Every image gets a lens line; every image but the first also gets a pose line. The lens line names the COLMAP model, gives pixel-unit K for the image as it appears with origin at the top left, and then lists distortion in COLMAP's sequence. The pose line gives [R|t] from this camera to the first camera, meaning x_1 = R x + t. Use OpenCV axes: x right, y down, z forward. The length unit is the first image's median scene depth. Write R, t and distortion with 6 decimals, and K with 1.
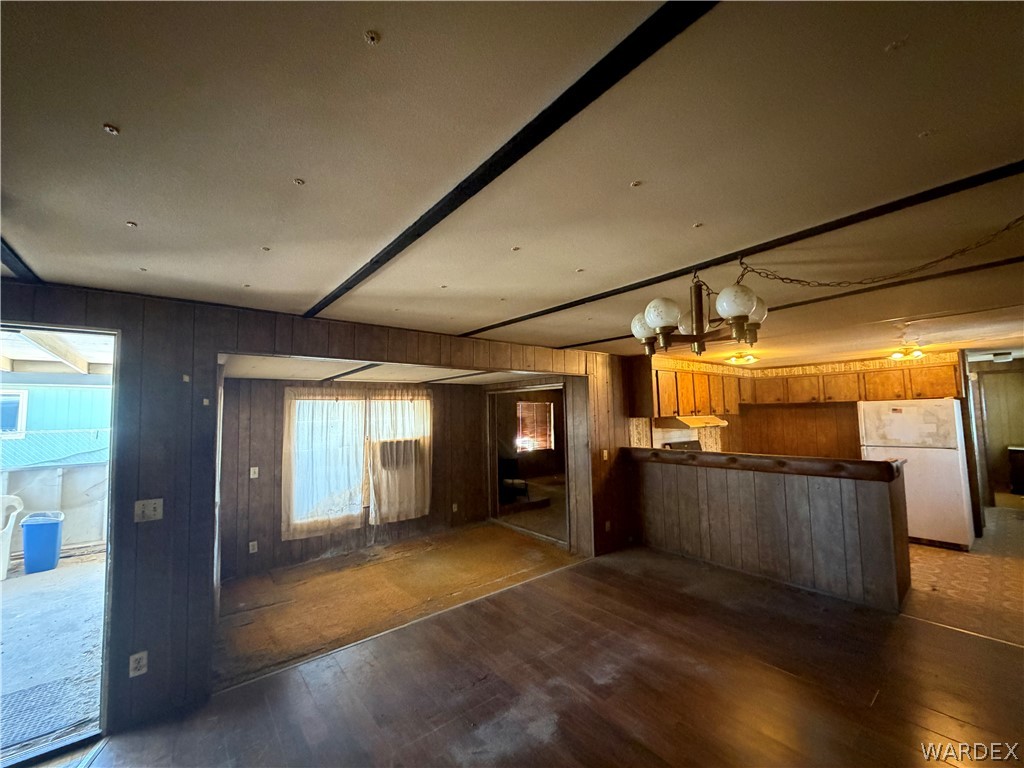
lens RADIAL K [[408.8, 0, 509.7], [0, 408.8, 385.9], [0, 0, 1]] dist [-0.000916, 0.000113]
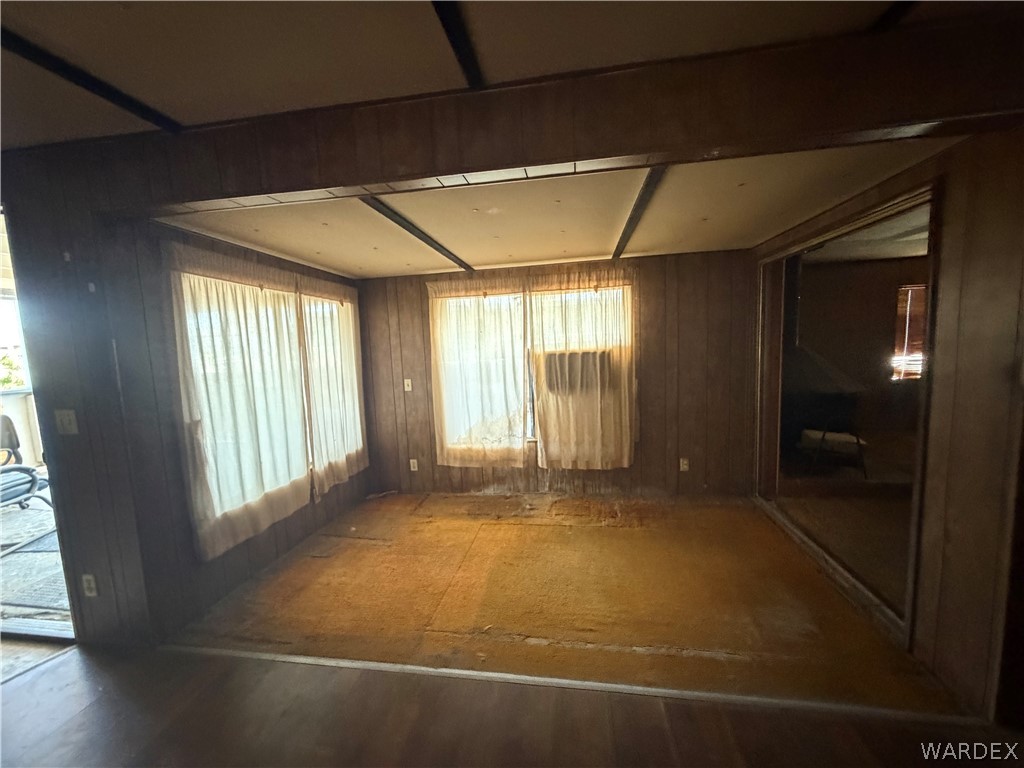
lens RADIAL K [[408.8, 0, 509.7], [0, 408.8, 385.9], [0, 0, 1]] dist [-0.000916, 0.000113]
pose [[0.670002, 0.072560, -0.738805, 0.158337], [0.078733, 0.982653, 0.167911, 0.073668], [0.738172, -0.170669, 0.652667, 0.520367]]
